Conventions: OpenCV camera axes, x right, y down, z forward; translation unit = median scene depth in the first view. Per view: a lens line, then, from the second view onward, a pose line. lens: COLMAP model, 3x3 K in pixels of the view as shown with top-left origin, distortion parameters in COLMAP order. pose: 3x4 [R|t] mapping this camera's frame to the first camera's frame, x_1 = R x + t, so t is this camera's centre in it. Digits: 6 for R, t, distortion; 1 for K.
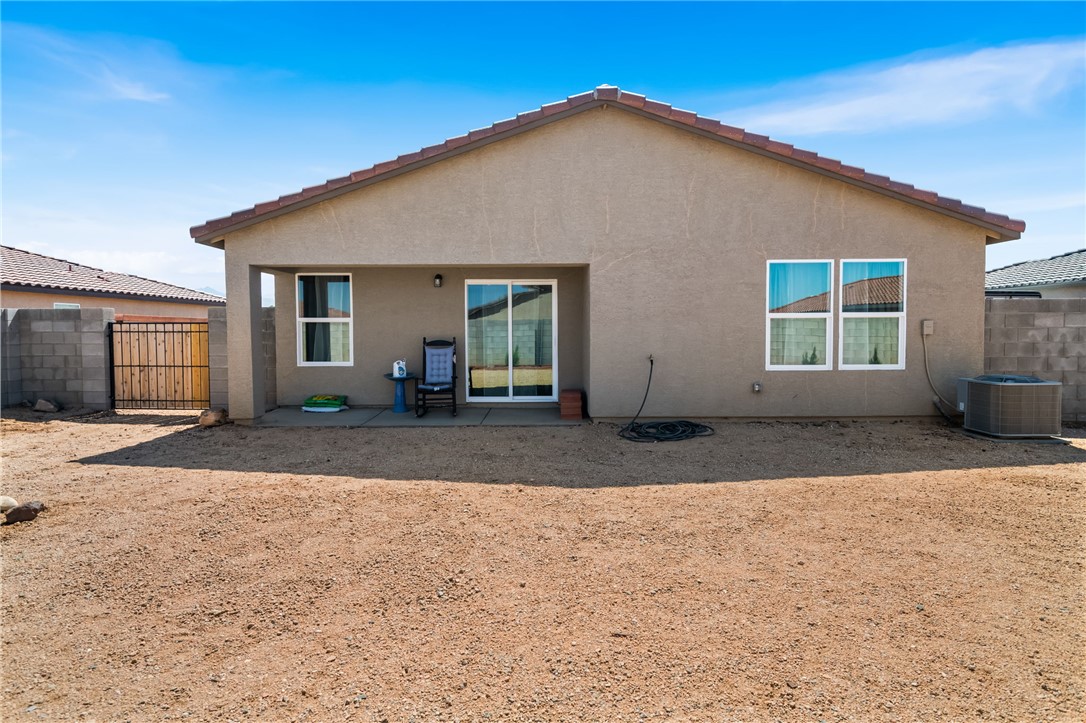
lens RADIAL K [[578.6, 0, 543.0], [0, 578.6, 351.1], [0, 0, 1]] dist [0.004692, -0.006652]
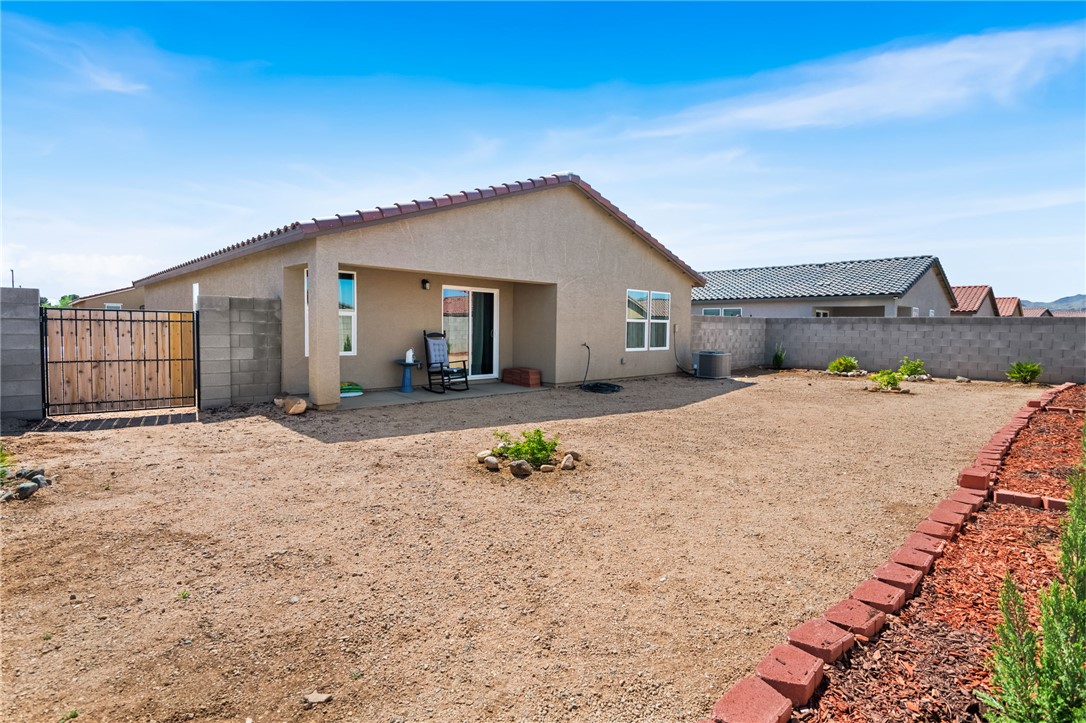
lens RADIAL K [[533.0, 0, 543.1], [0, 533.0, 354.1], [0, 0, 1]] dist [0.004151, -0.009520]
pose [[0.717178, -0.020663, 0.696584, -0.917835], [0.007656, 0.999734, 0.021774, 0.004373], [-0.696848, -0.010283, 0.717145, 0.006010]]
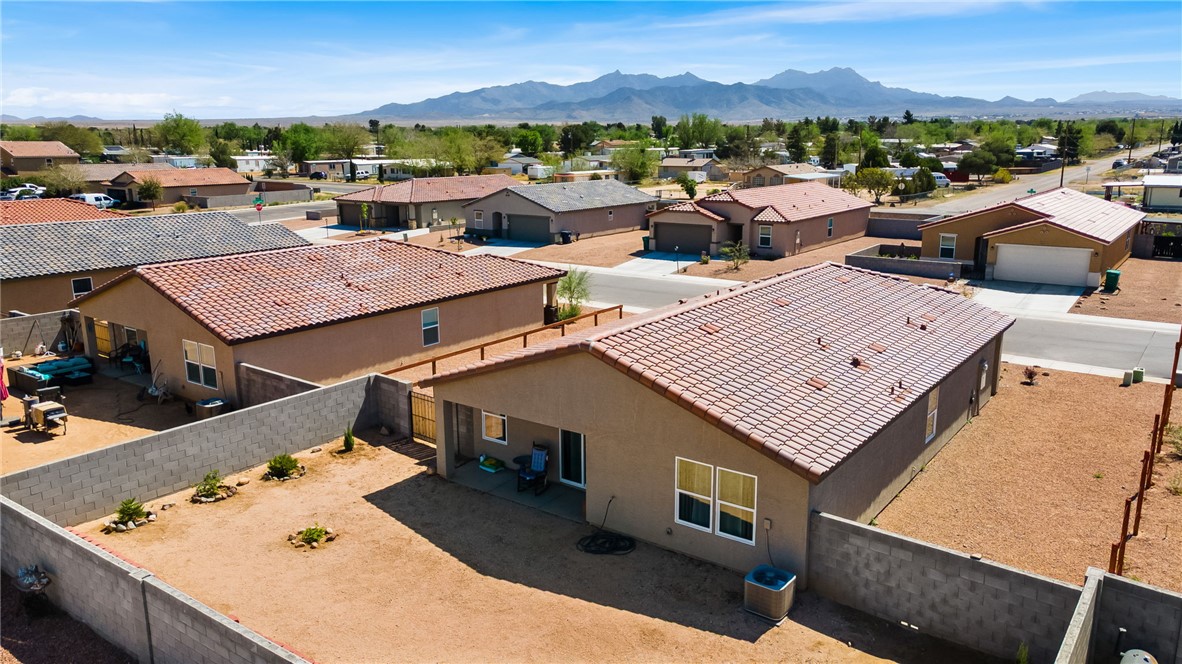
lens RADIAL K [[860.7, 0, 591.7], [0, 860.7, 326.5], [0, 0, 1]] dist [0.029514, 0.026063]
pose [[0.808247, 0.129816, -0.574355, 1.467824], [-0.022812, 0.981567, 0.189752, -0.921901], [0.588401, -0.140264, 0.796310, -0.927860]]
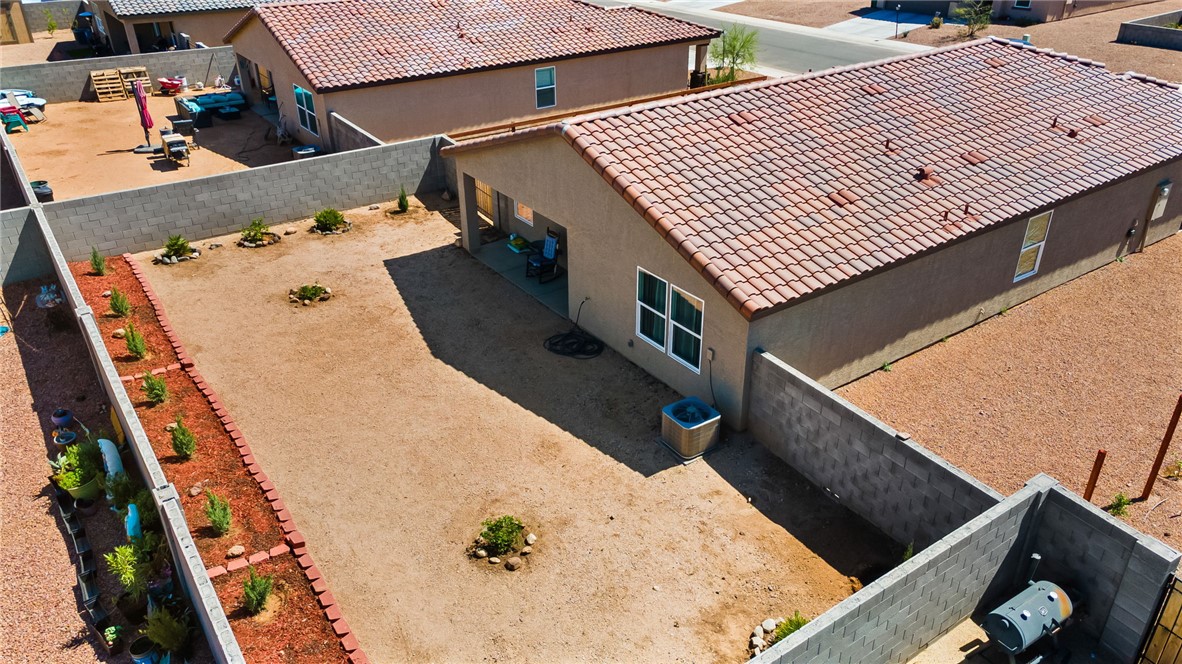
lens RADIAL K [[860.7, 0, 590.2], [0, 860.7, 324.5], [0, 0, 1]] dist [0.029514, 0.026063]
pose [[0.580788, 0.385277, -0.717110, 1.824480], [-0.027845, 0.889798, 0.455504, -0.951979], [0.813579, -0.244583, 0.527512, -0.219289]]
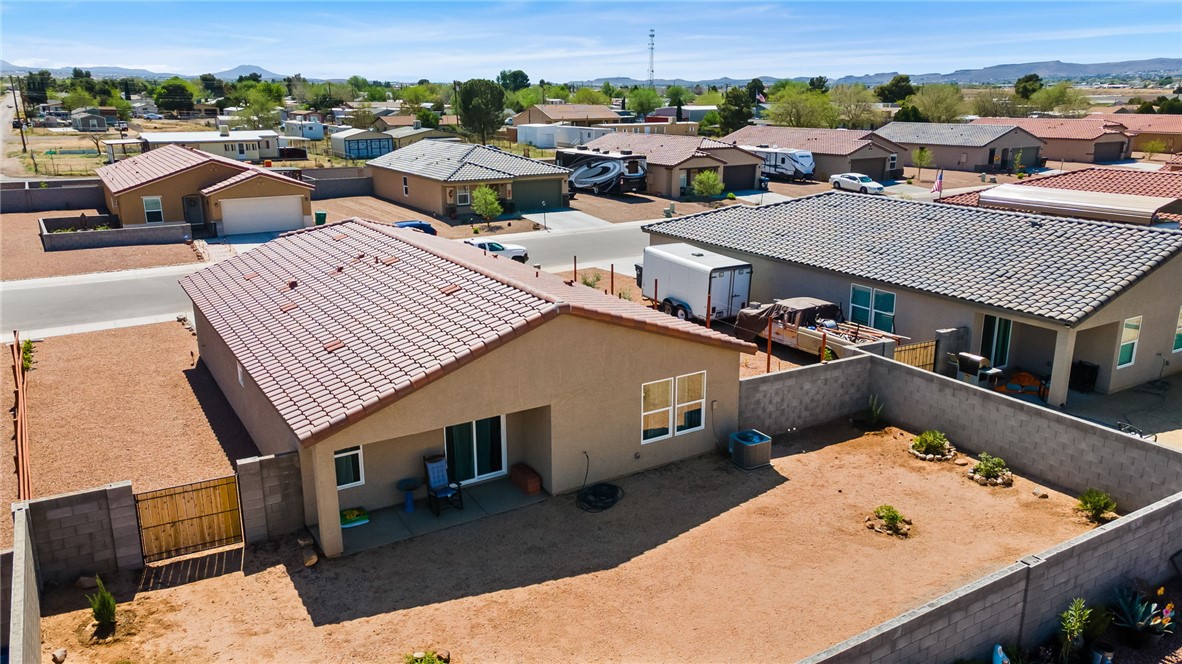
lens RADIAL K [[860.7, 0, 594.3], [0, 860.7, 320.1], [0, 0, 1]] dist [0.029514, 0.026063]
pose [[0.847984, -0.131417, 0.513471, -0.980396], [0.017140, 0.975066, 0.221250, -0.880786], [-0.529745, -0.178816, 0.829093, -0.962186]]
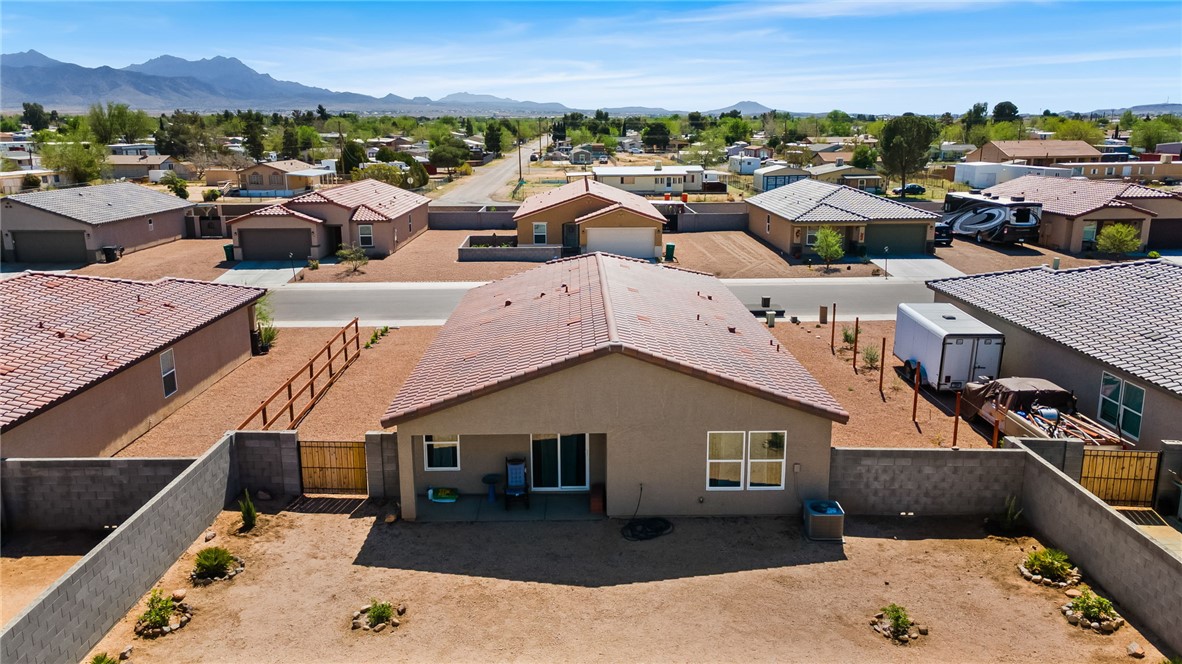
lens RADIAL K [[860.7, 0, 593.5], [0, 860.7, 326.4], [0, 0, 1]] dist [0.029514, 0.026063]
pose [[0.999702, -0.002789, 0.024232, -0.021688], [-0.001823, 0.982116, 0.188270, -0.941236], [-0.024323, -0.188258, 0.981818, -1.465903]]
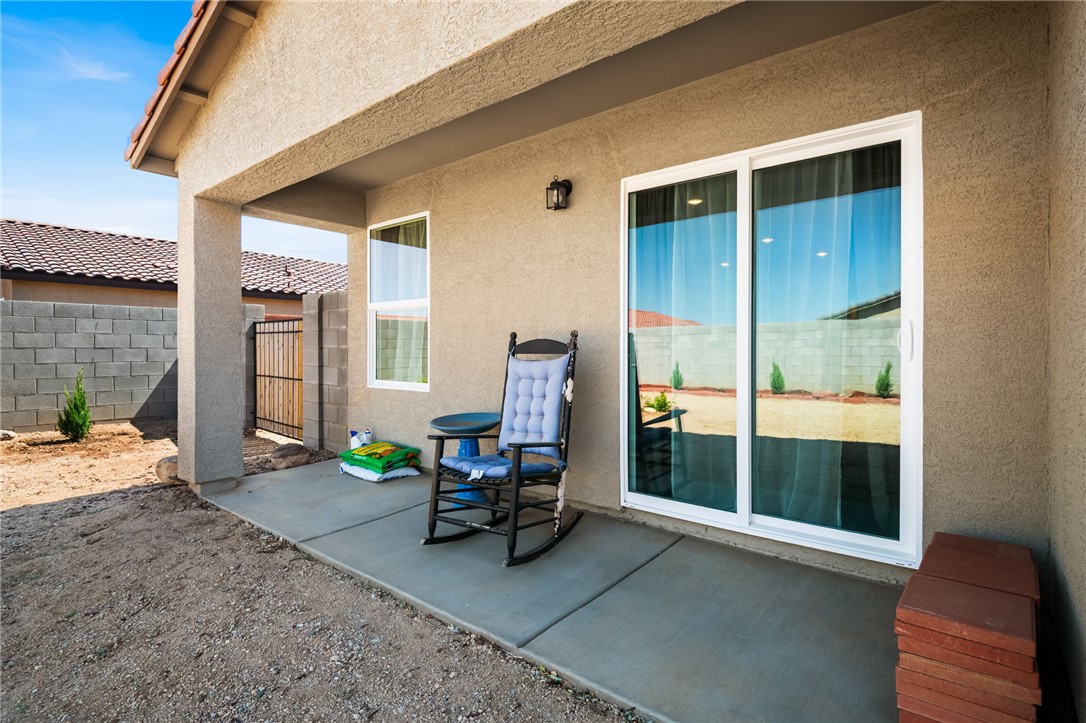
lens RADIAL K [[533.0, 0, 541.0], [0, 533.0, 356.3], [0, 0, 1]] dist [0.004151, -0.009520]
pose [[0.773843, 0.014688, -0.633207, 0.053234], [-0.032247, 0.999348, -0.016228, -0.002016], [0.632556, 0.032977, 0.773812, 0.811111]]
